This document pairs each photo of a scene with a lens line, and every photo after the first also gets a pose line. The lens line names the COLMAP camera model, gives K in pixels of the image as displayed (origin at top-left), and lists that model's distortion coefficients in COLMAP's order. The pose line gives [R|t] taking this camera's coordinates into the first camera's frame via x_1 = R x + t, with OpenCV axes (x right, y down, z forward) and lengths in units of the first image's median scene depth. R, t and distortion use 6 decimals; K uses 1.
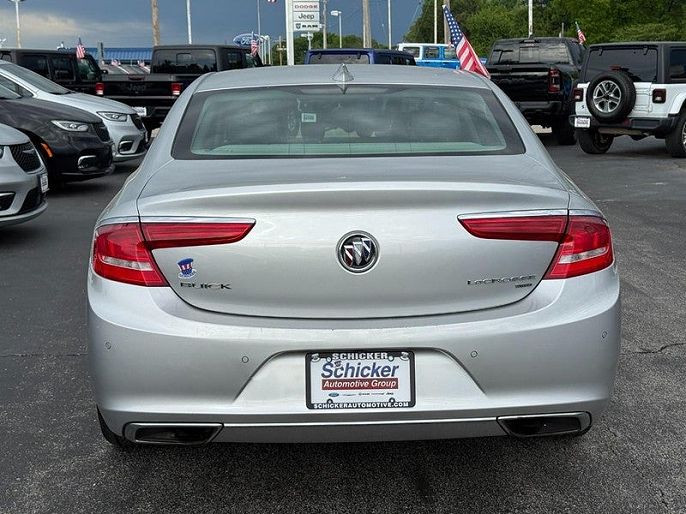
lens RADIAL K [[1163.8, 0, 343.0], [0, 1163.8, 257.0], [0, 0, 1]] dist [0.139731, -0.123550]
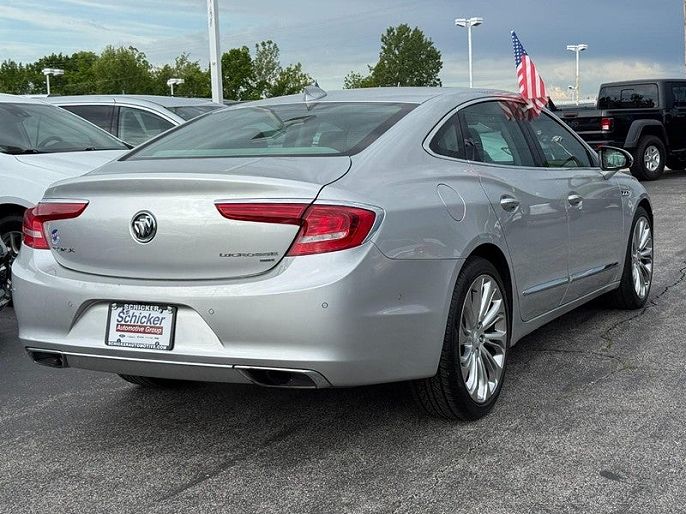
lens RADIAL K [[1163.8, 0, 343.0], [0, 1163.8, 257.0], [0, 0, 1]] dist [0.139731, -0.123550]
pose [[0.843502, 0.039805, -0.535649, 0.892333], [-0.060946, 0.997903, -0.021818, 0.043855], [0.533657, 0.051049, 0.844159, 0.025715]]
